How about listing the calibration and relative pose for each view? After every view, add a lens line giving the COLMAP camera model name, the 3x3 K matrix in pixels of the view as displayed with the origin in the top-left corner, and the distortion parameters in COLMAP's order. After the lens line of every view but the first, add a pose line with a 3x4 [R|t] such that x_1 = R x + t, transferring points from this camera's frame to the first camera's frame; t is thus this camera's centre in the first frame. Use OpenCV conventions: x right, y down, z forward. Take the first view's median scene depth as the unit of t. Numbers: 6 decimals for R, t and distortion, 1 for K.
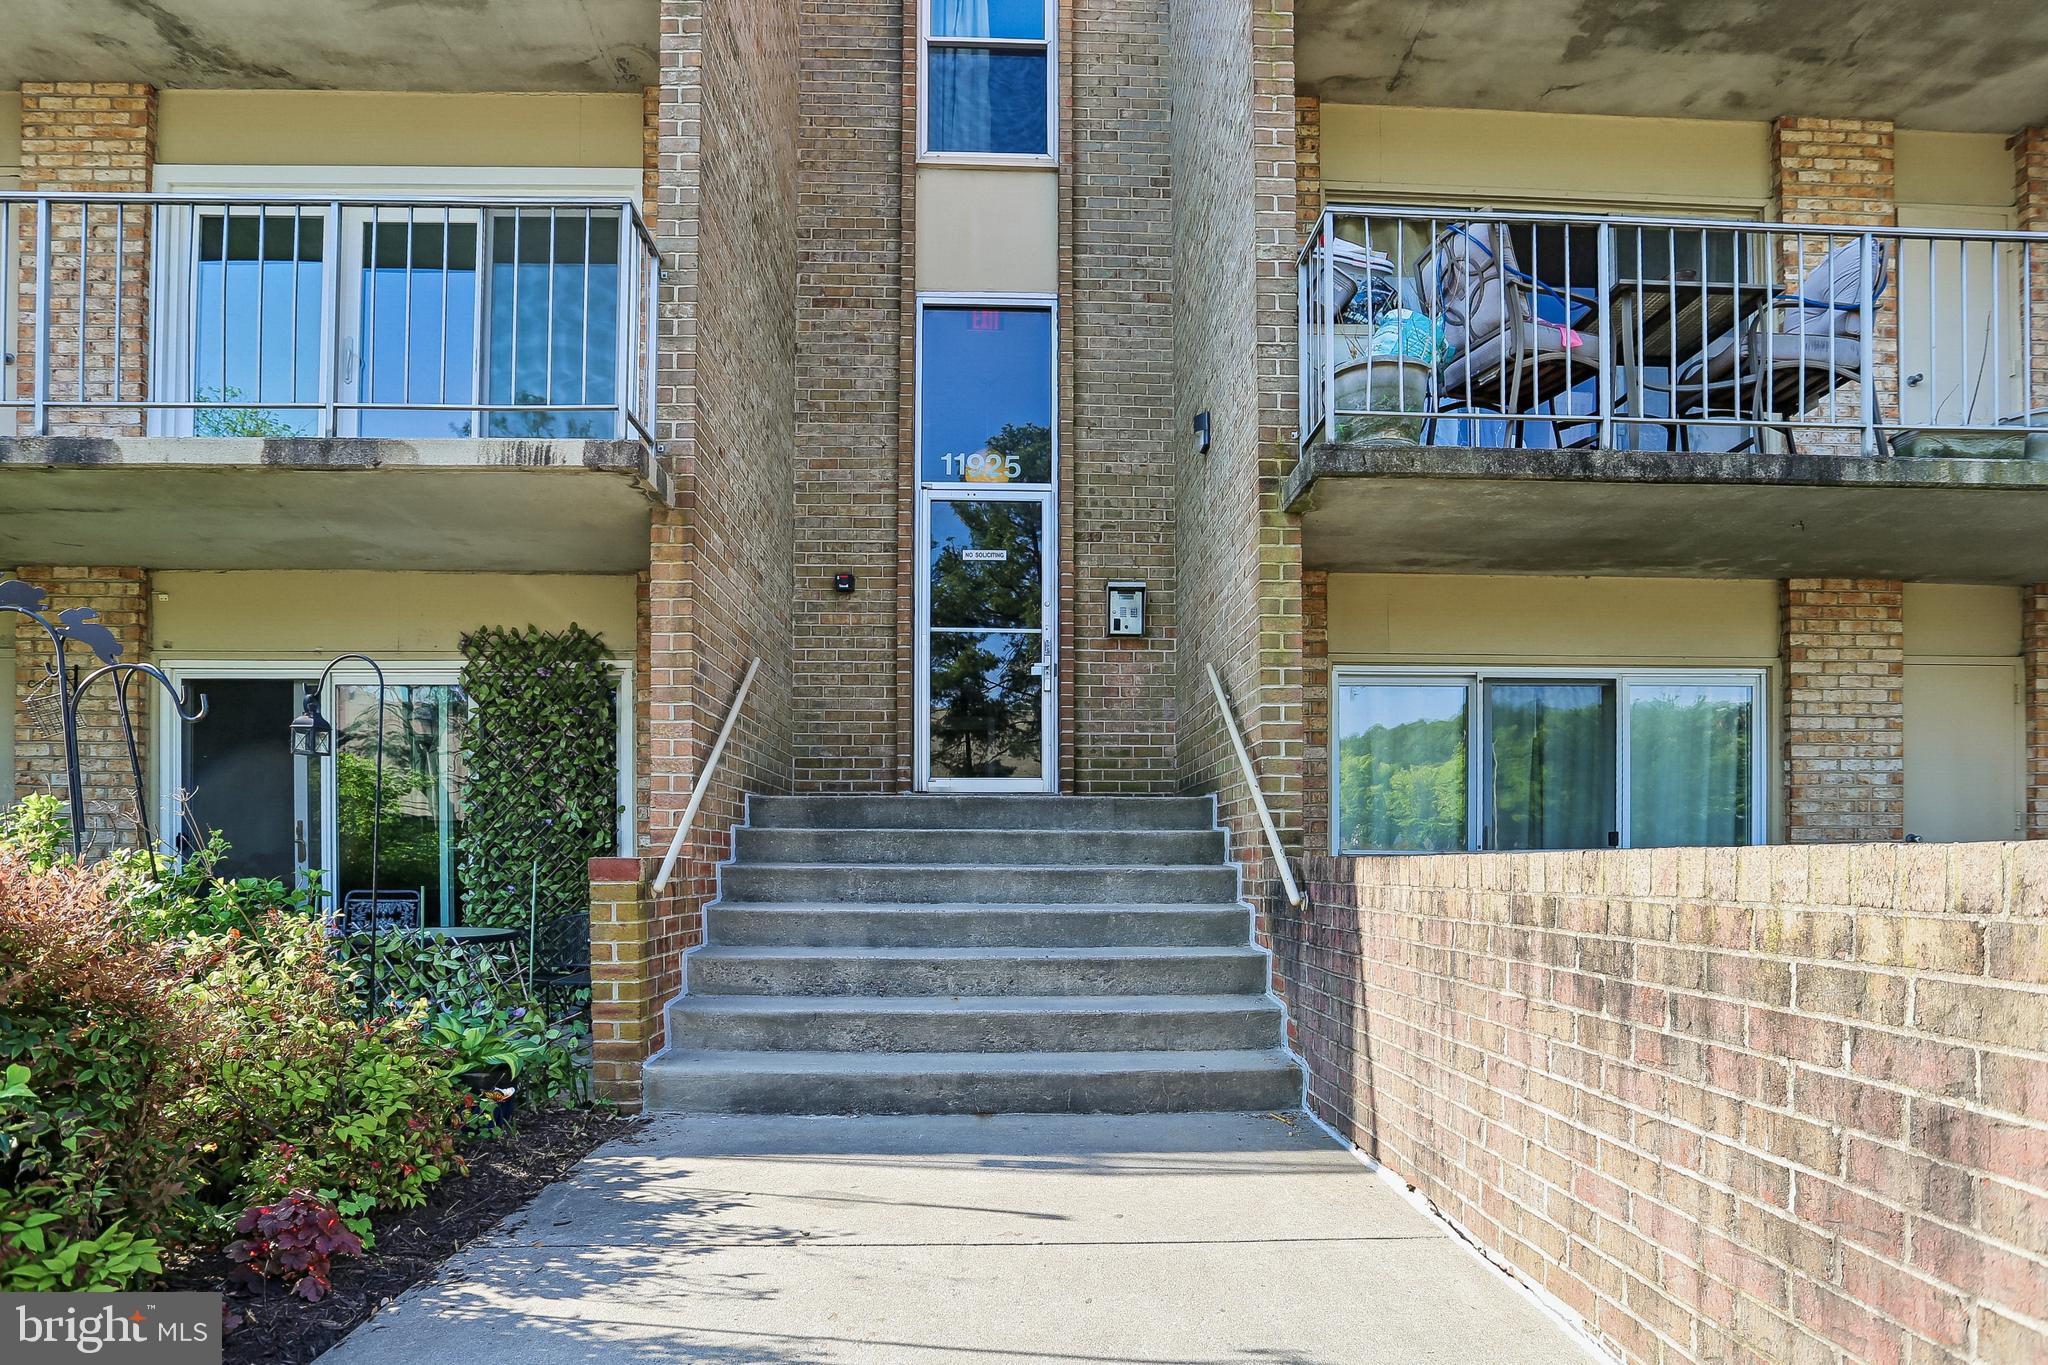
lens RADIAL K [[1019.2, 0, 1064.7], [0, 1019.2, 862.0], [0, 0, 1]] dist [-0.045048, 0.011076]
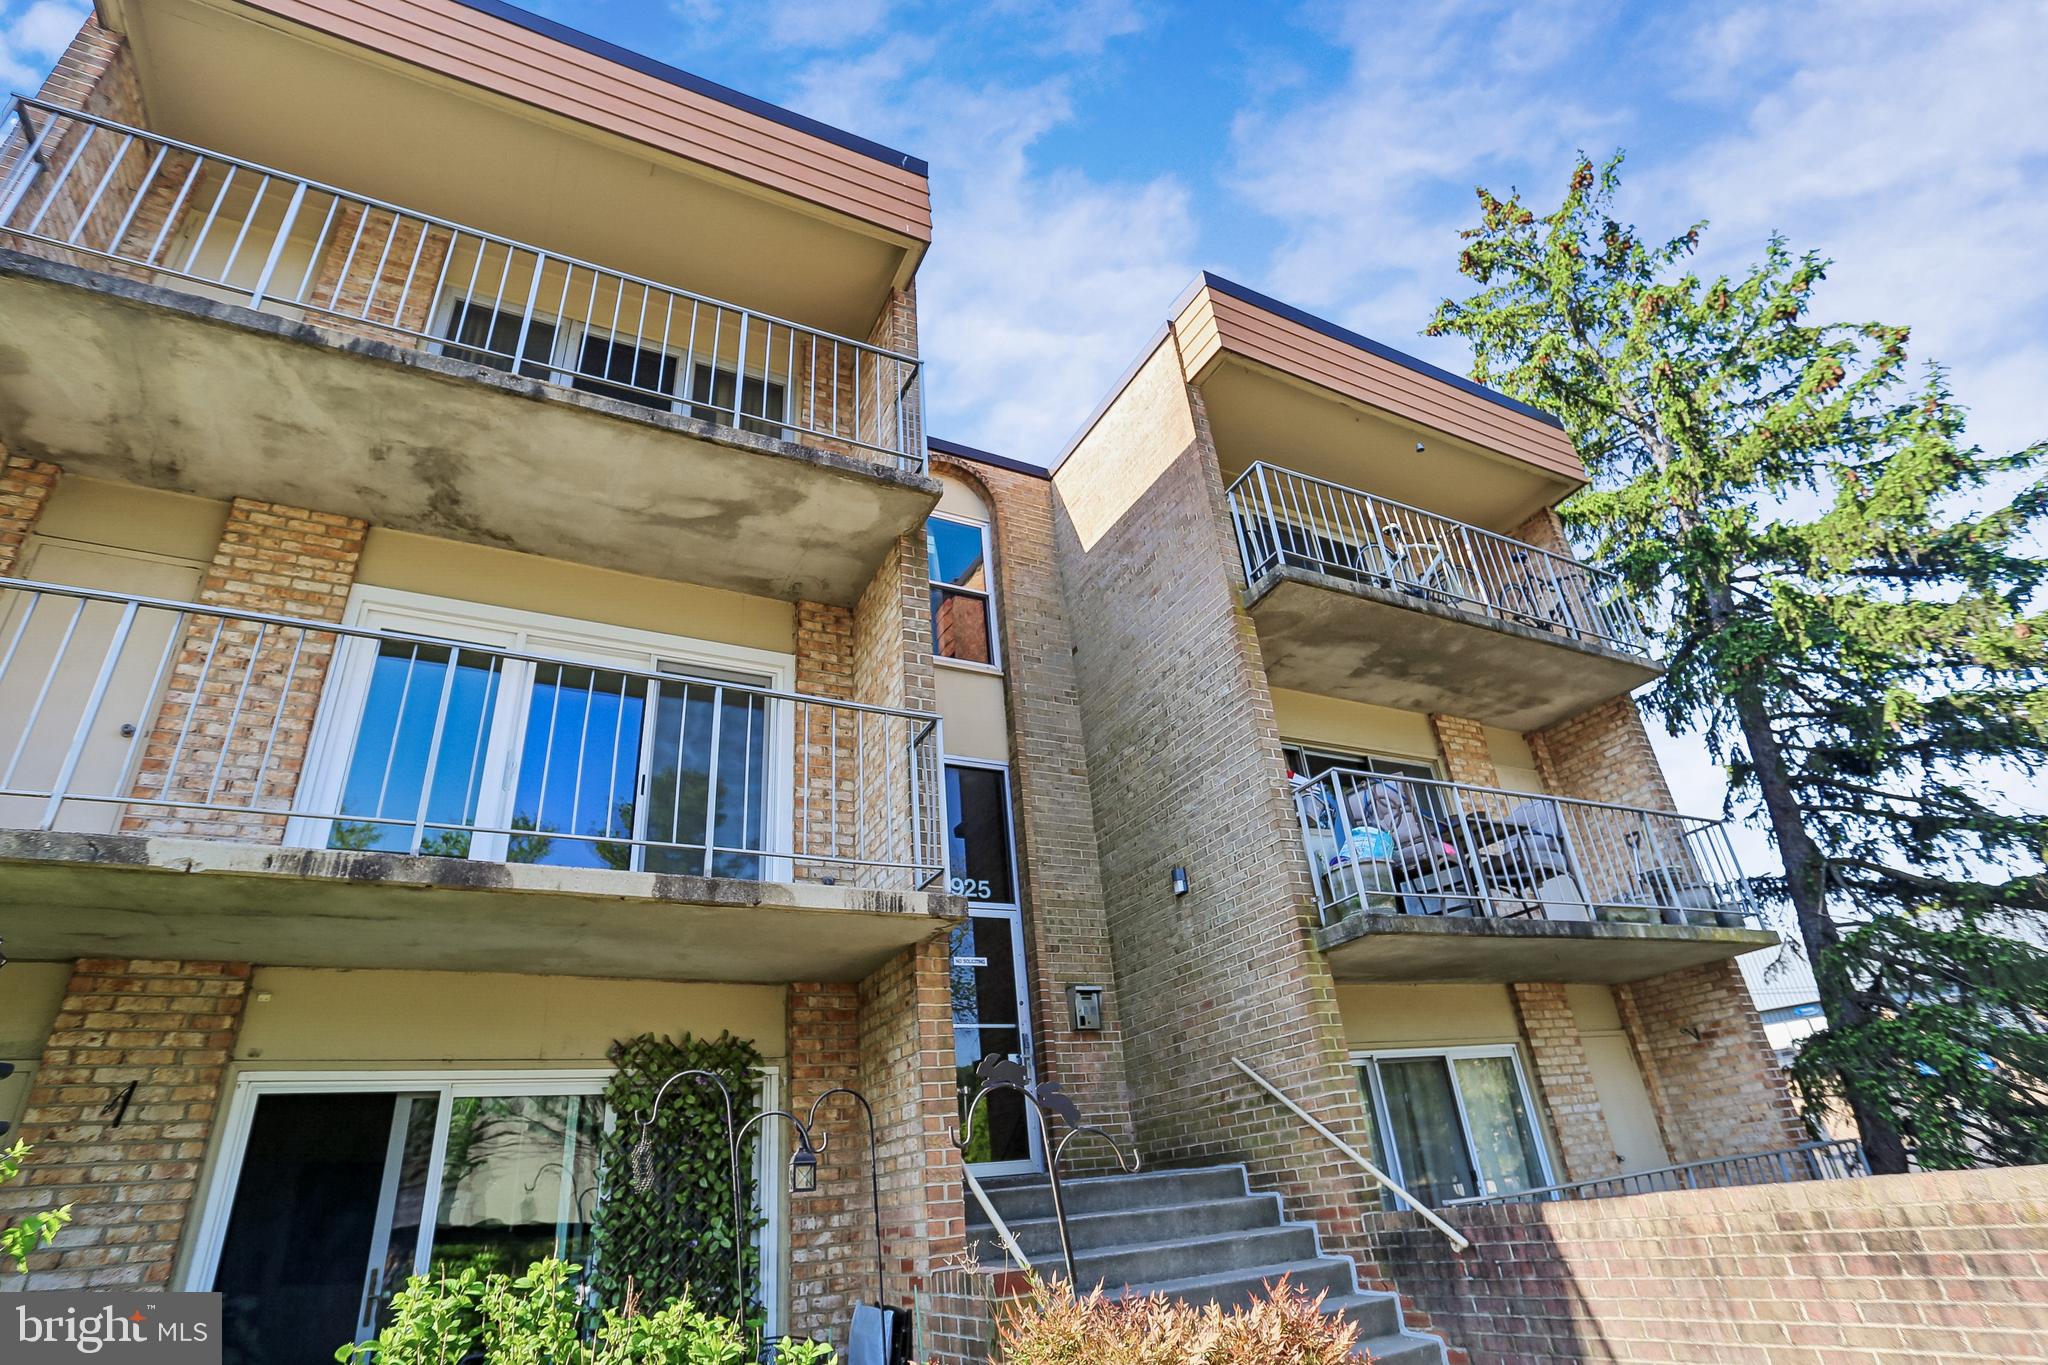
lens RADIAL K [[1019.2, 0, 1038.4], [0, 1019.2, 689.3], [0, 0, 1]] dist [-0.045048, 0.011076]
pose [[0.896787, 0.126348, 0.424040, -0.703336], [0.094918, 0.881114, -0.463280, -0.034025], [-0.432162, 0.455712, 0.778179, -0.118889]]
